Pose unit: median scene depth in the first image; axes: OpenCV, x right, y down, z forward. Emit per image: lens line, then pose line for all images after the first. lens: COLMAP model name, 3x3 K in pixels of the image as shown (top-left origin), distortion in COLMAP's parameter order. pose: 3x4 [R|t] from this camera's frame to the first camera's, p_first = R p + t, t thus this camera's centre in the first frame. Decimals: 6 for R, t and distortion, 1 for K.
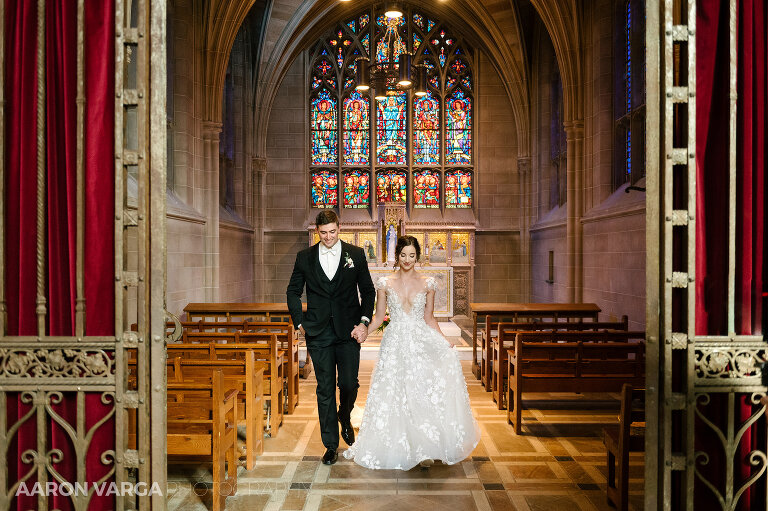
lens RADIAL K [[655.1, 0, 383.7], [0, 655.1, 237.5], [0, 0, 1]] dist [-0.002921, -0.000422]
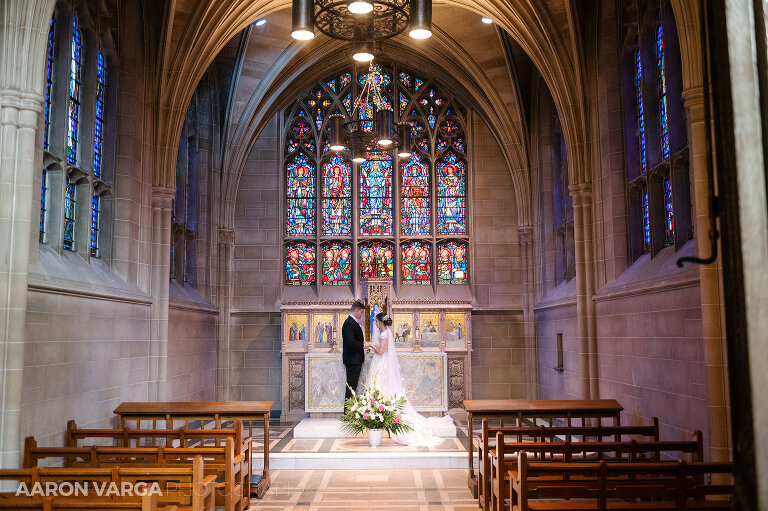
lens RADIAL K [[655.1, 0, 383.7], [0, 655.1, 237.5], [0, 0, 1]] dist [-0.002921, -0.000422]
pose [[0.999957, -0.006219, -0.006870, 0.029099], [0.005397, 0.993492, -0.113777, -0.007978], [0.007533, 0.113735, 0.993483, 0.119197]]
